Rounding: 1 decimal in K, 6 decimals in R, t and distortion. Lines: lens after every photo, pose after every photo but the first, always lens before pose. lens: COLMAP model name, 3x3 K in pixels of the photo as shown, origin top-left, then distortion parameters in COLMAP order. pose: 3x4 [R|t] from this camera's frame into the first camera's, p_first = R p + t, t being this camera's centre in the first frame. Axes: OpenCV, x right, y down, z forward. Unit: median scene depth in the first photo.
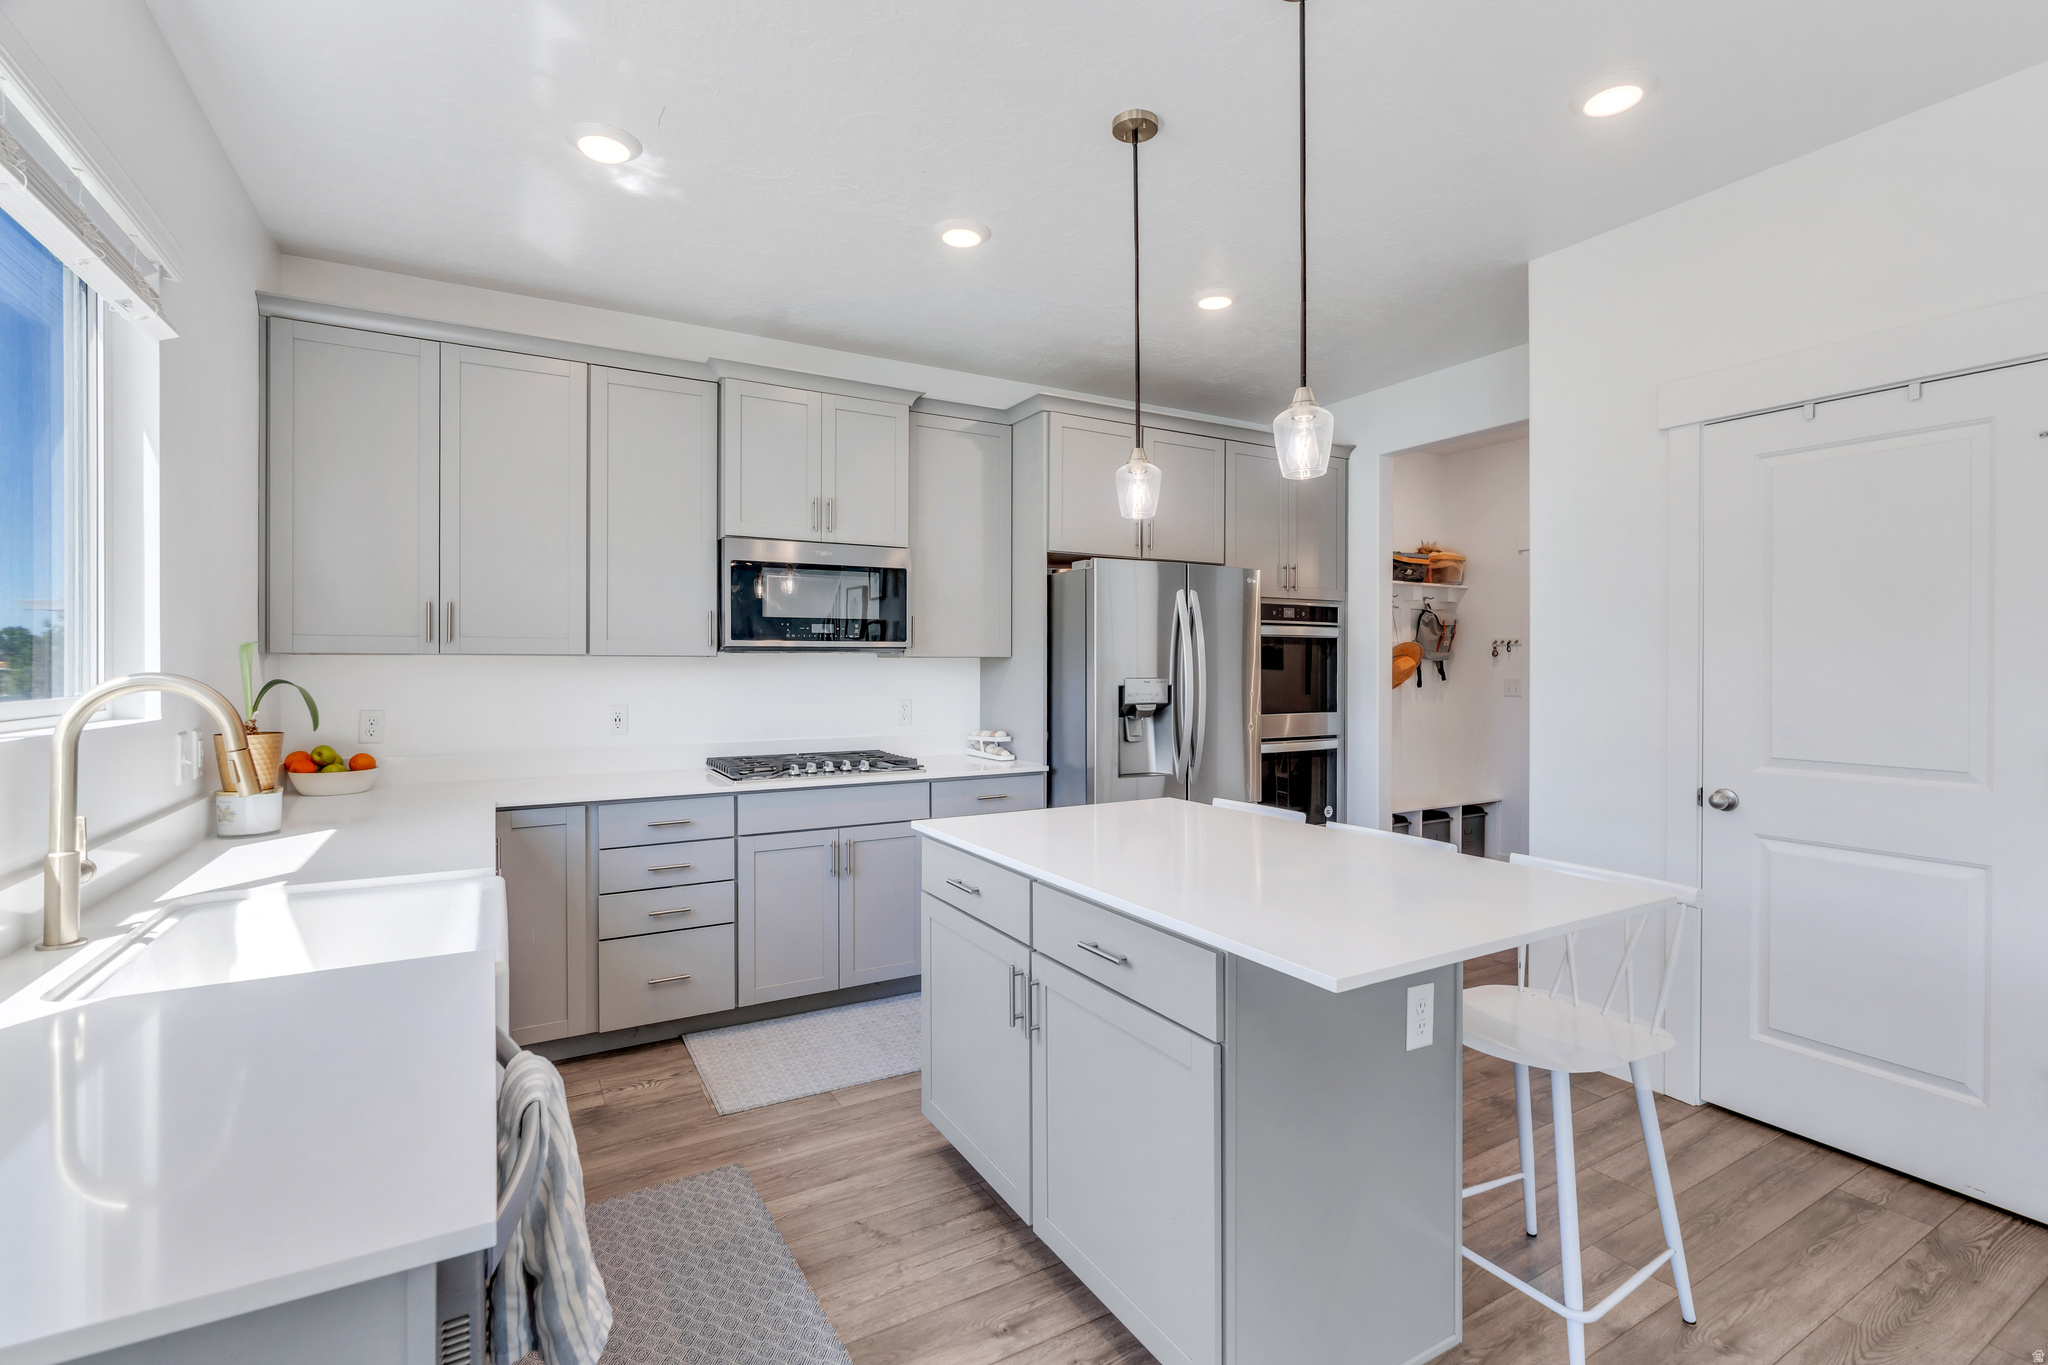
lens RADIAL K [[923.7, 0, 1038.4], [0, 923.7, 671.8], [0, 0, 1]] dist [-0.008684, 0.001315]
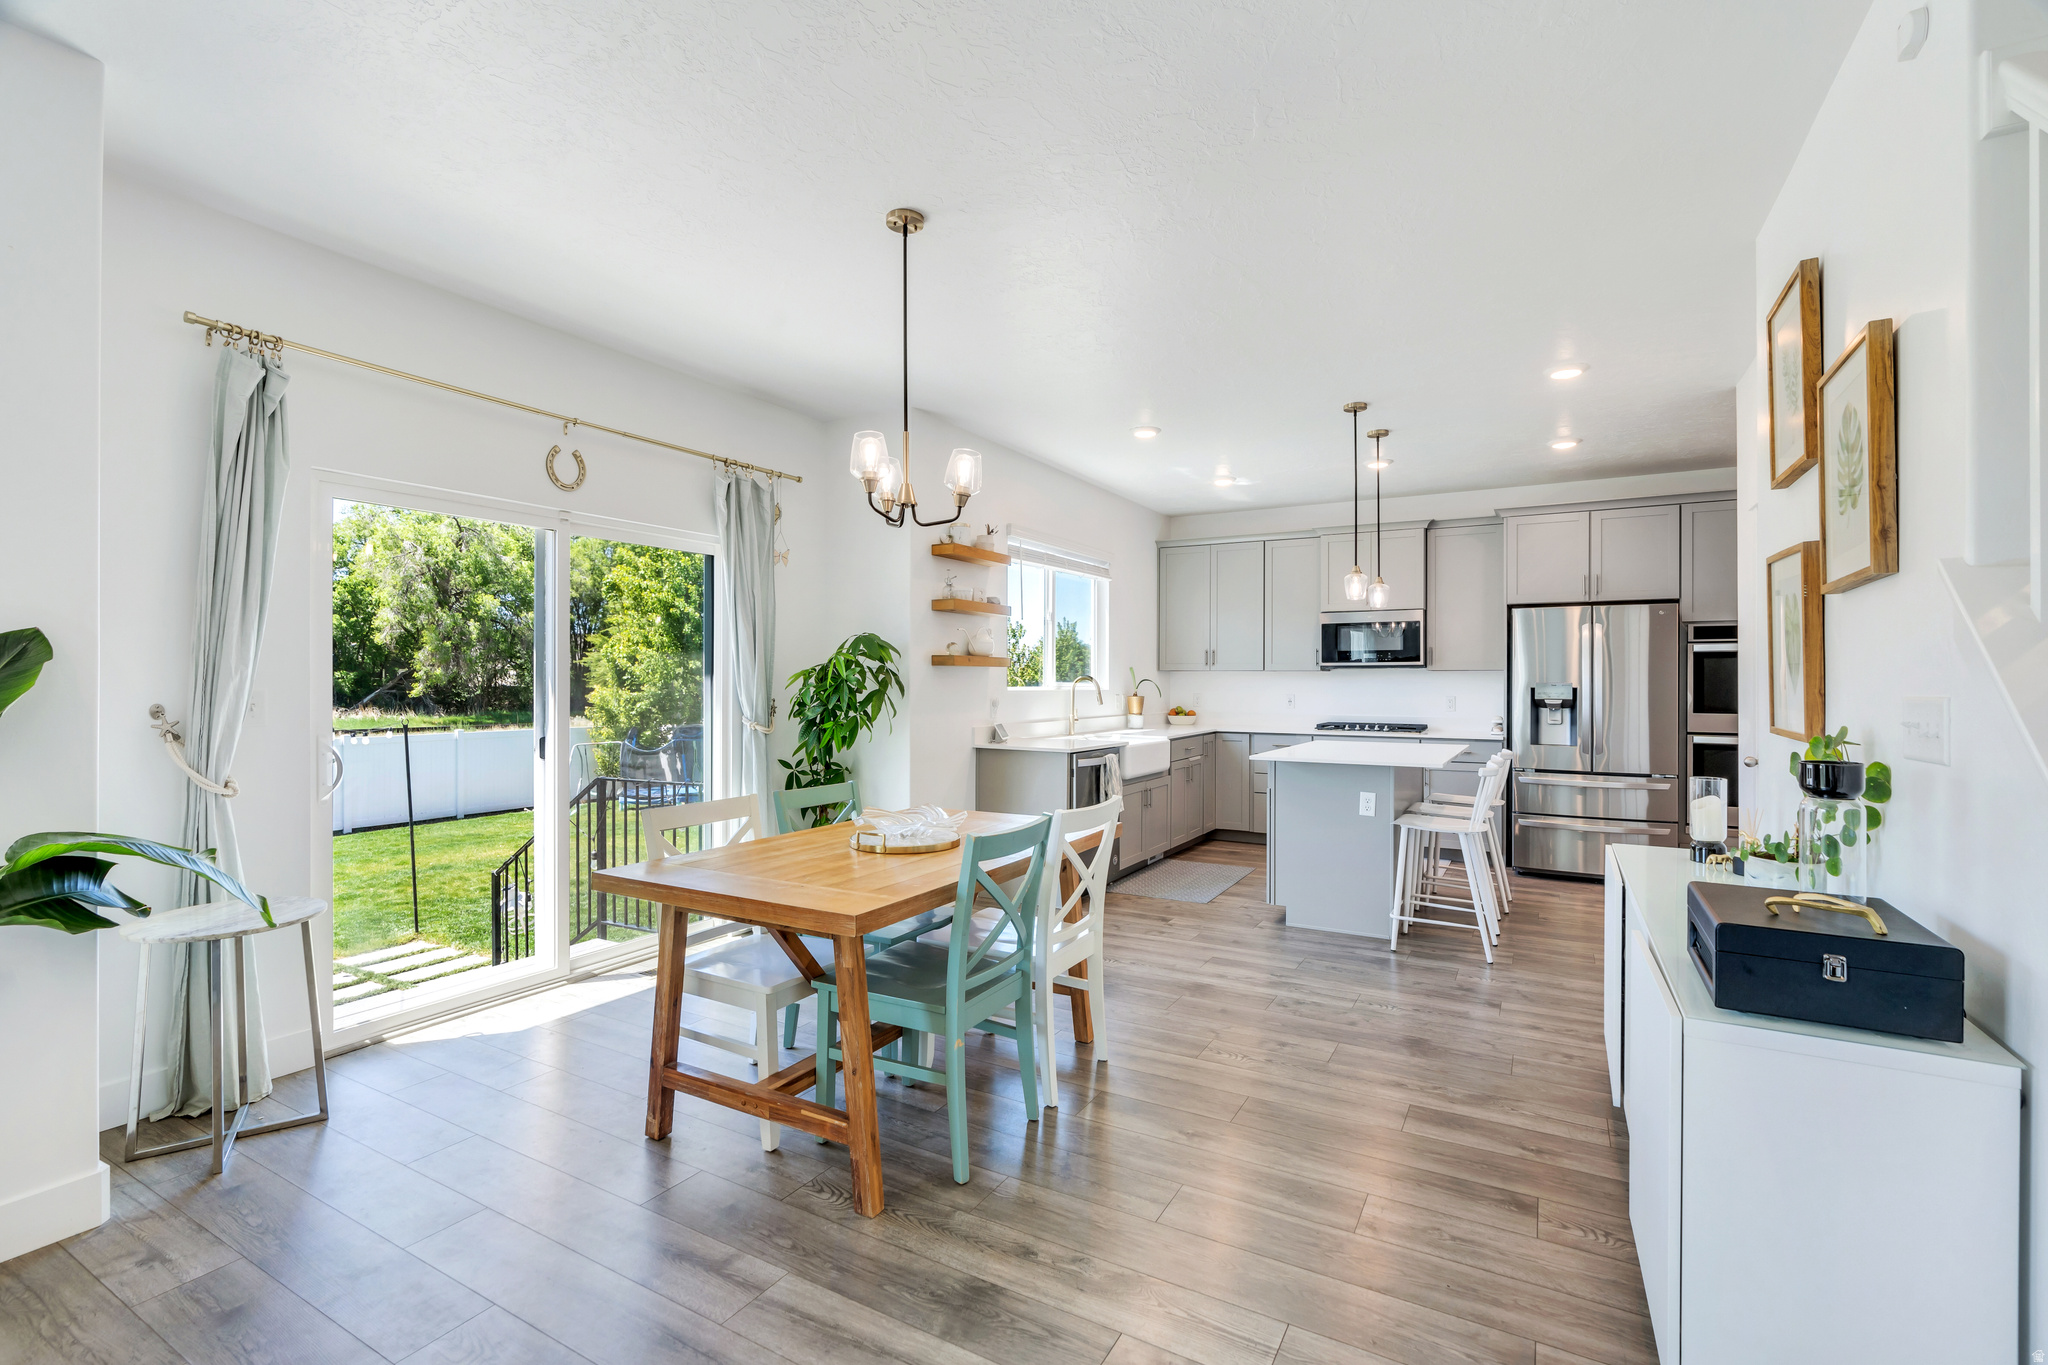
lens RADIAL K [[923.7, 0, 1015.6], [0, 923.7, 674.9], [0, 0, 1]] dist [-0.008684, 0.001315]
pose [[0.492524, -0.001368, -0.870298, 0.673765], [-0.009582, 0.999930, -0.006994, 0.007917], [0.870246, 0.011784, 0.492476, -0.365298]]
